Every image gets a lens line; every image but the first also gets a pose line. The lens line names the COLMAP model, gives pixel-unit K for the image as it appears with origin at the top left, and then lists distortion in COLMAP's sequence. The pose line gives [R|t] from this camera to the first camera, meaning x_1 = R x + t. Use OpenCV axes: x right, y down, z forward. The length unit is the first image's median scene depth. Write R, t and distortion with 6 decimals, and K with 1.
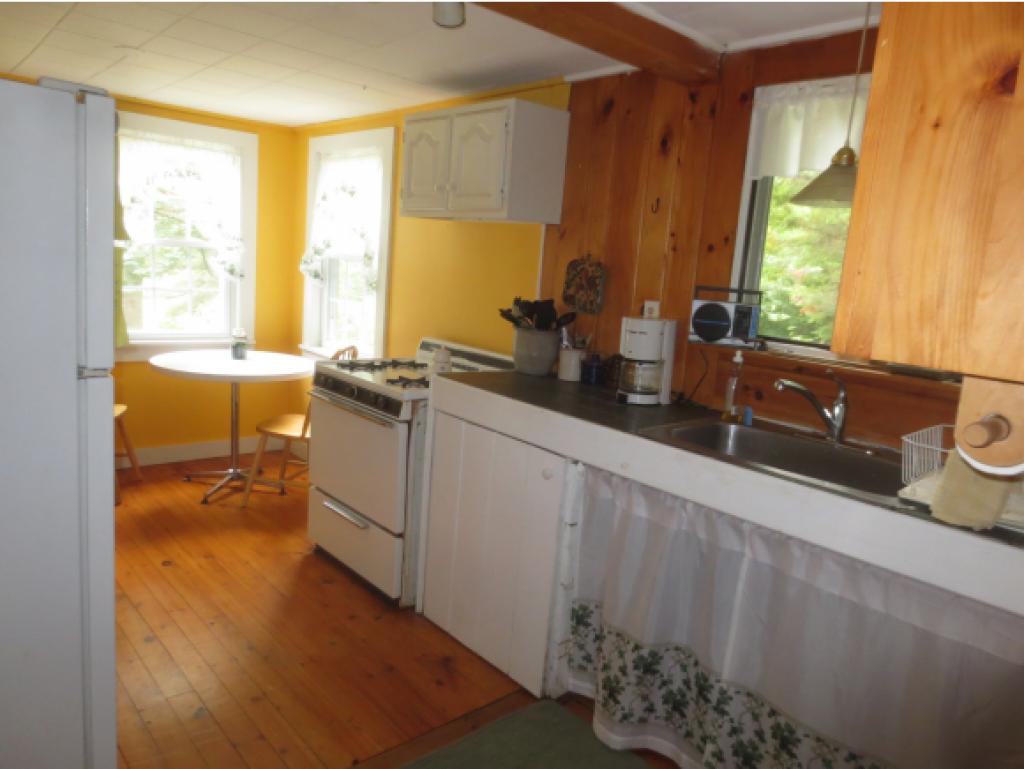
lens RADIAL K [[728.9, 0, 508.3], [0, 728.9, 382.8], [0, 0, 1]] dist [-0.022986, 0.004392]
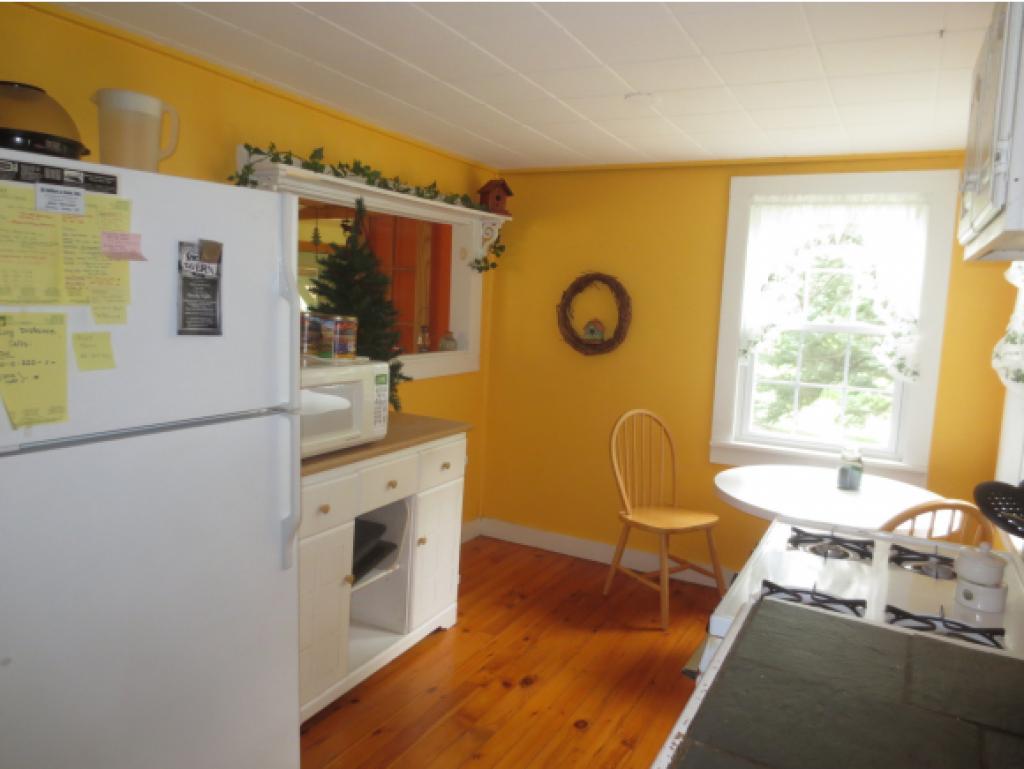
lens RADIAL K [[728.9, 0, 508.3], [0, 728.9, 382.8], [0, 0, 1]] dist [-0.022986, 0.004392]
pose [[0.335130, 0.059310, -0.940303, 0.175591], [-0.163519, 0.986532, 0.003947, -0.085501], [0.927873, 0.152434, 0.340315, 0.444954]]
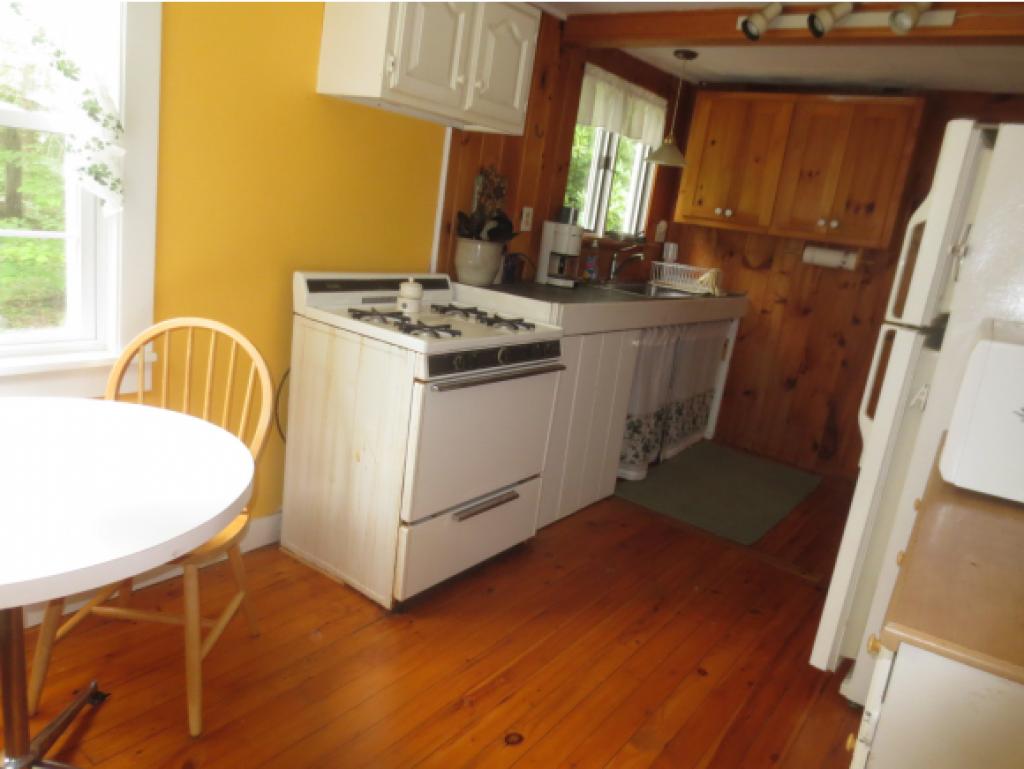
lens RADIAL K [[728.9, 0, 508.3], [0, 728.9, 382.8], [0, 0, 1]] dist [-0.022986, 0.004392]
pose [[-0.179664, -0.340029, 0.923093, -0.827147], [0.014078, 0.937377, 0.348031, -0.206060], [-0.983627, 0.075524, -0.163626, 0.973463]]
